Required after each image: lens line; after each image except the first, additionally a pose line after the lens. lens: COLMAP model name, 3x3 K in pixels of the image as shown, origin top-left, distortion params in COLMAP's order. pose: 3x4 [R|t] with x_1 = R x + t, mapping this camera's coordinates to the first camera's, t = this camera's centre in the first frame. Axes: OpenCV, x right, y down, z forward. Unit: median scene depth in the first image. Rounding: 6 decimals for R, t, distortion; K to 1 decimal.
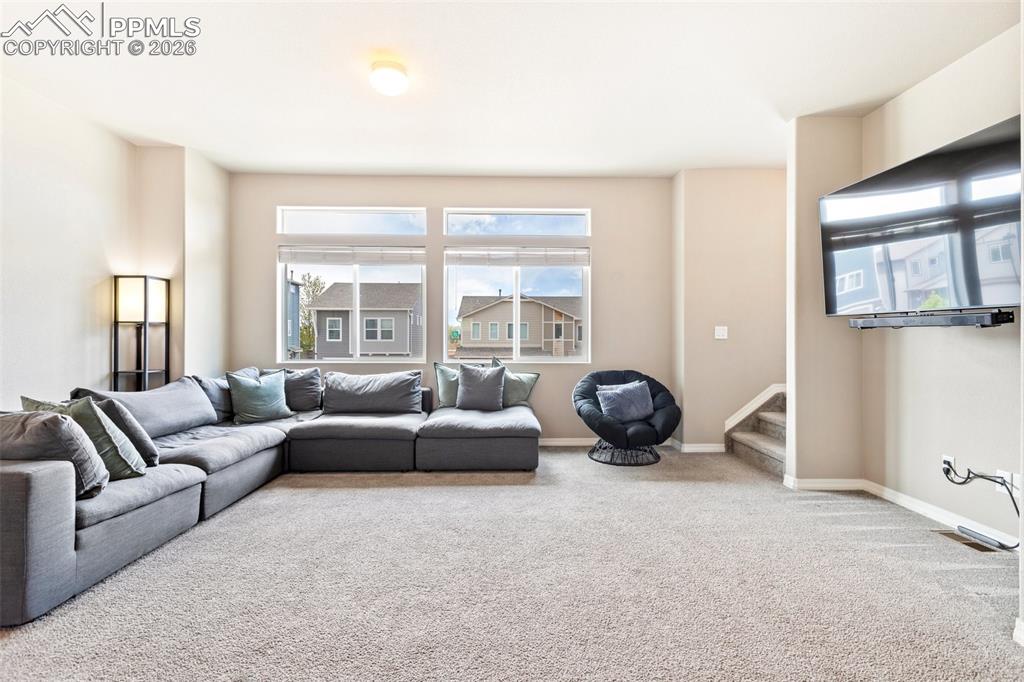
lens RADIAL K [[480.7, 0, 516.6], [0, 480.7, 335.4], [0, 0, 1]] dist [0.000271, 0.000876]
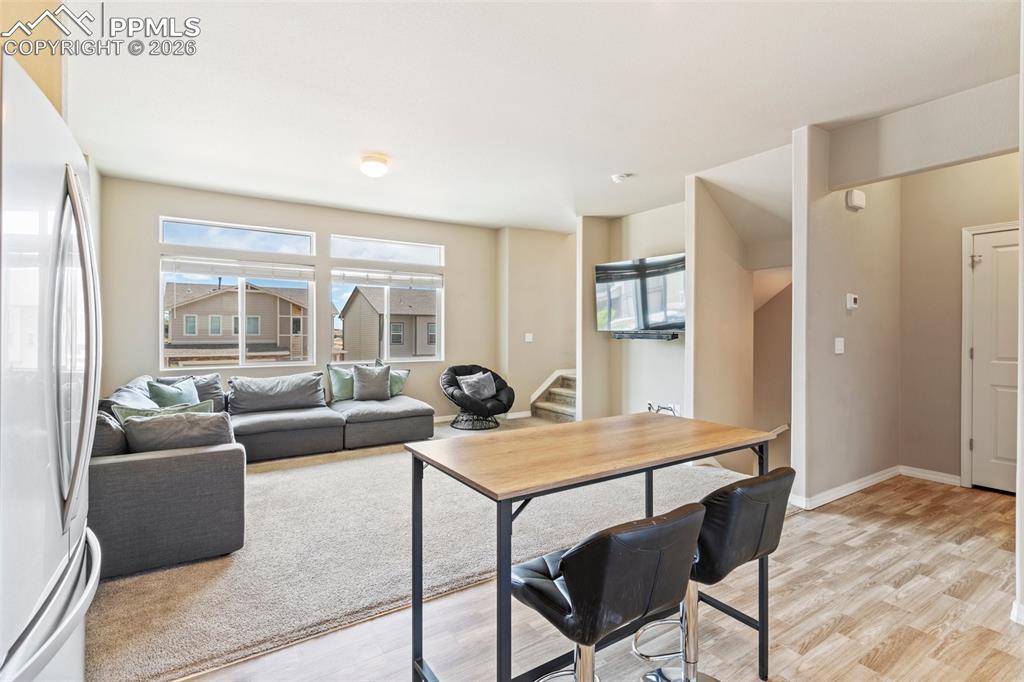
lens RADIAL K [[487.6, 0, 516.4], [0, 487.6, 331.3], [0, 0, 1]] dist [0.000425, 0.000584]
pose [[0.848099, -0.000781, 0.529837, -0.450117], [-0.002354, 0.999983, 0.005242, -0.036224], [-0.529833, -0.005693, 0.848083, -0.300431]]
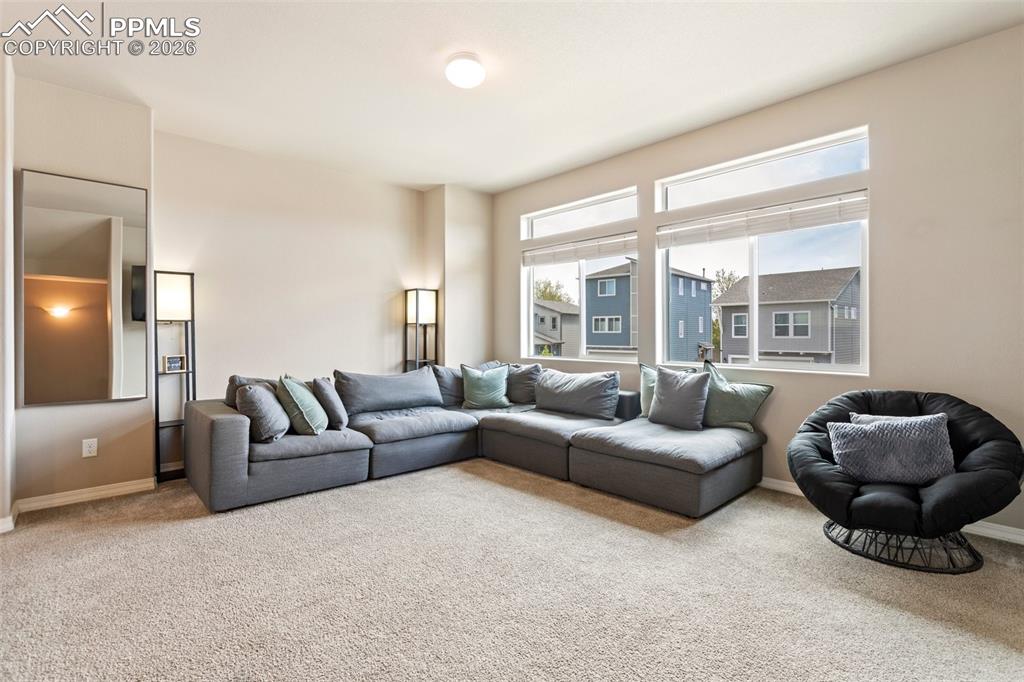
lens RADIAL K [[480.7, 0, 516.6], [0, 480.7, 335.4], [0, 0, 1]] dist [0.000271, 0.000876]
pose [[0.660502, -0.000414, -0.750824, 0.358301], [0.005805, 0.999973, 0.004556, 0.000616], [0.750802, -0.007367, 0.660487, 0.289980]]
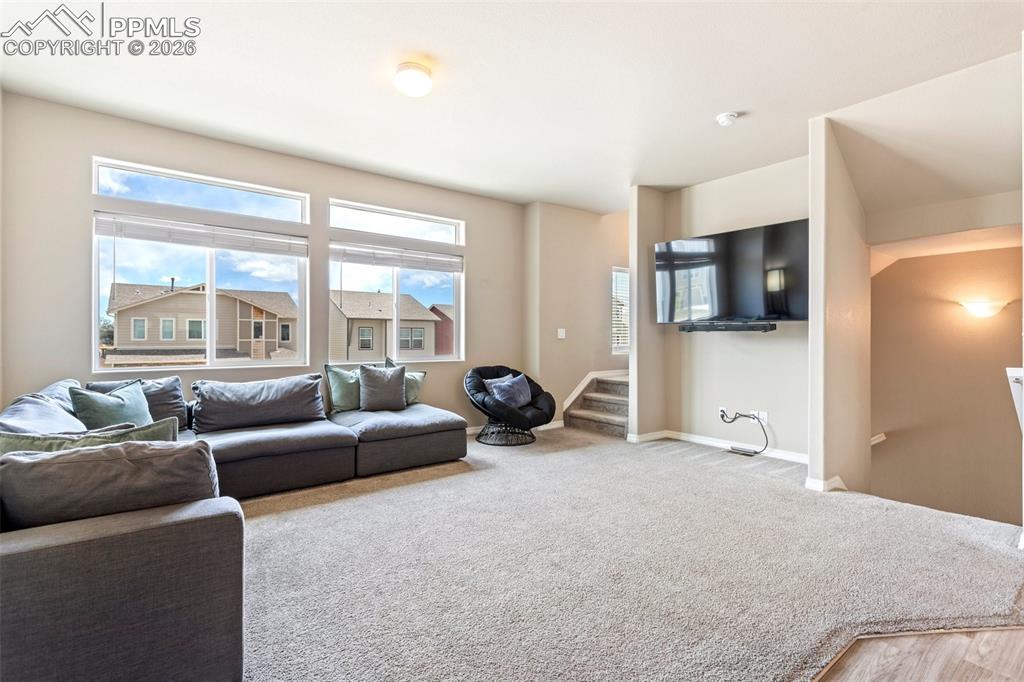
lens RADIAL K [[480.7, 0, 516.6], [0, 480.7, 335.4], [0, 0, 1]] dist [0.000271, 0.000876]
pose [[0.805382, 0.002254, 0.592752, -0.458664], [-0.002564, 0.999997, -0.000319, -0.000336], [-0.592751, -0.001263, 0.805385, 0.042314]]
